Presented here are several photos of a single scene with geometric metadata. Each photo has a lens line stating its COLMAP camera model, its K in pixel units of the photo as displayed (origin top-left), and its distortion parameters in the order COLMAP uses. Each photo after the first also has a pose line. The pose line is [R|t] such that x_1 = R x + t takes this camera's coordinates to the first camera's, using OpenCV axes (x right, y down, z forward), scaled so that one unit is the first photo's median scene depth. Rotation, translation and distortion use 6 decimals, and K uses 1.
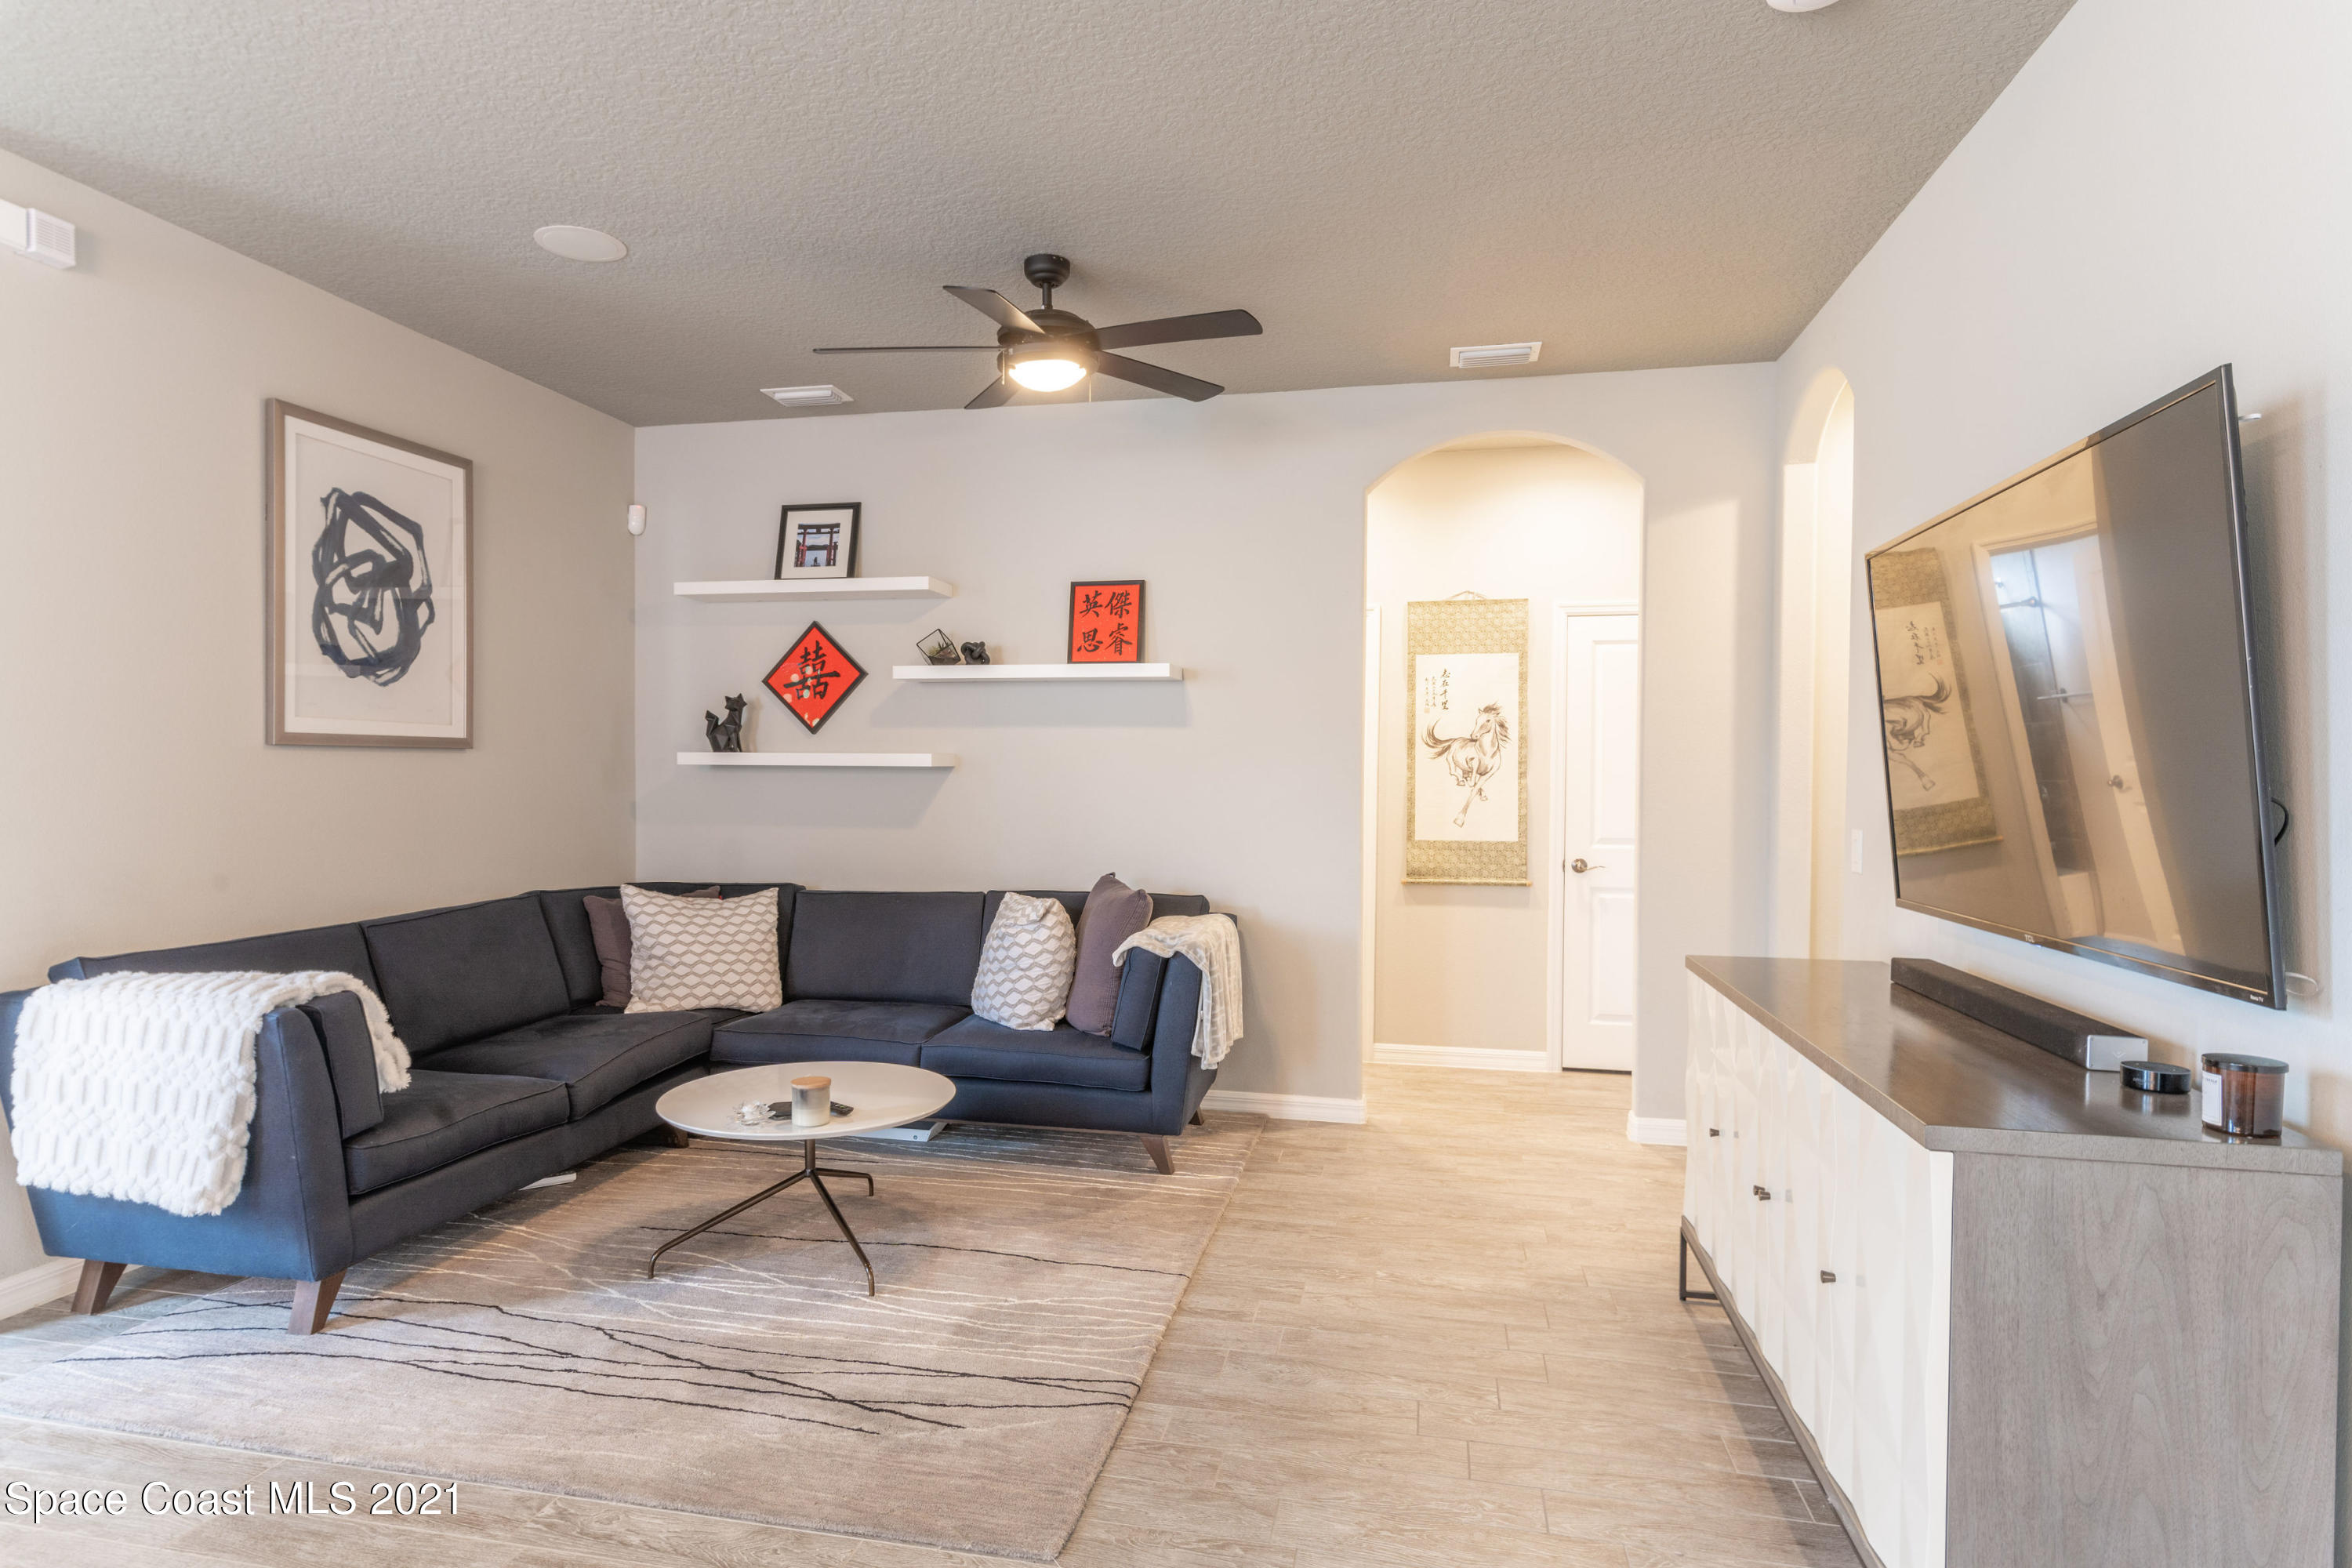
lens RADIAL K [[1335.0, 0, 1166.9], [0, 1335.0, 785.0], [0, 0, 1]] dist [0.001990, 0.002095]
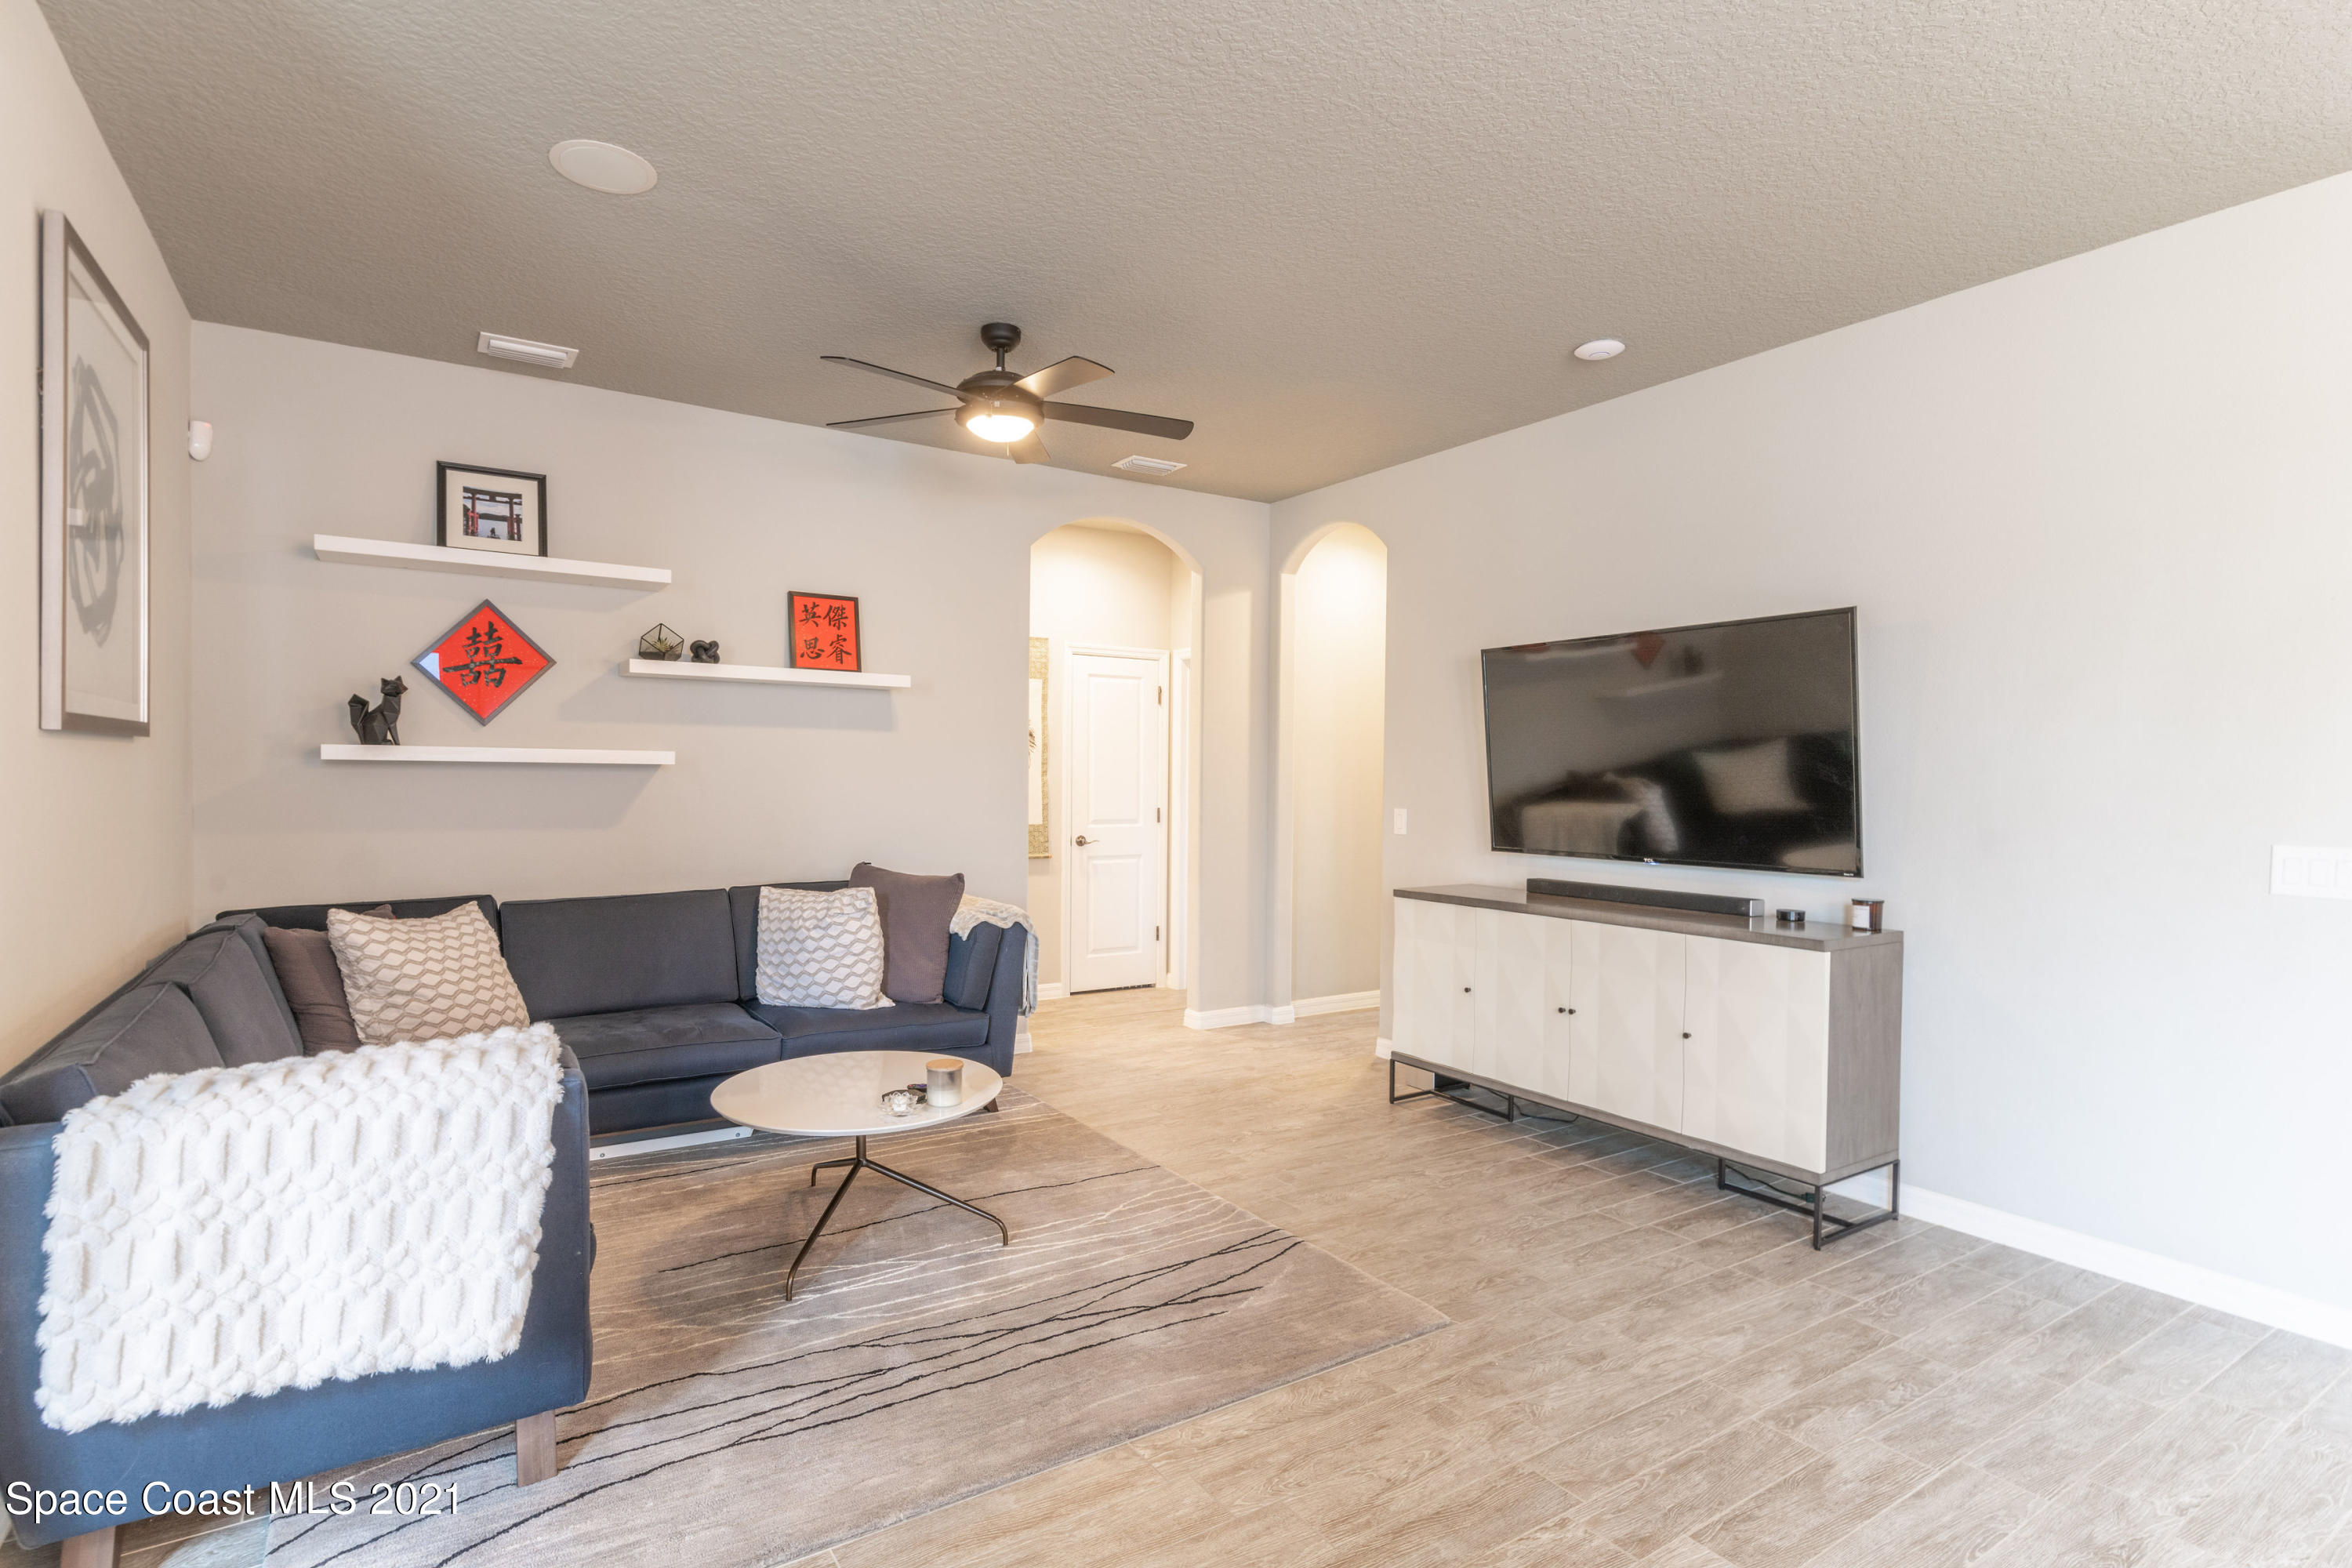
lens RADIAL K [[1136.3, 0, 1170.6], [0, 1136.3, 782.8], [0, 0, 1]] dist [-0.000223, -0.001203]
pose [[0.703043, -0.004101, 0.711136, -0.506851], [-0.000359, 0.999981, 0.006122, -0.005478], [-0.711147, -0.004559, 0.703028, 0.151538]]
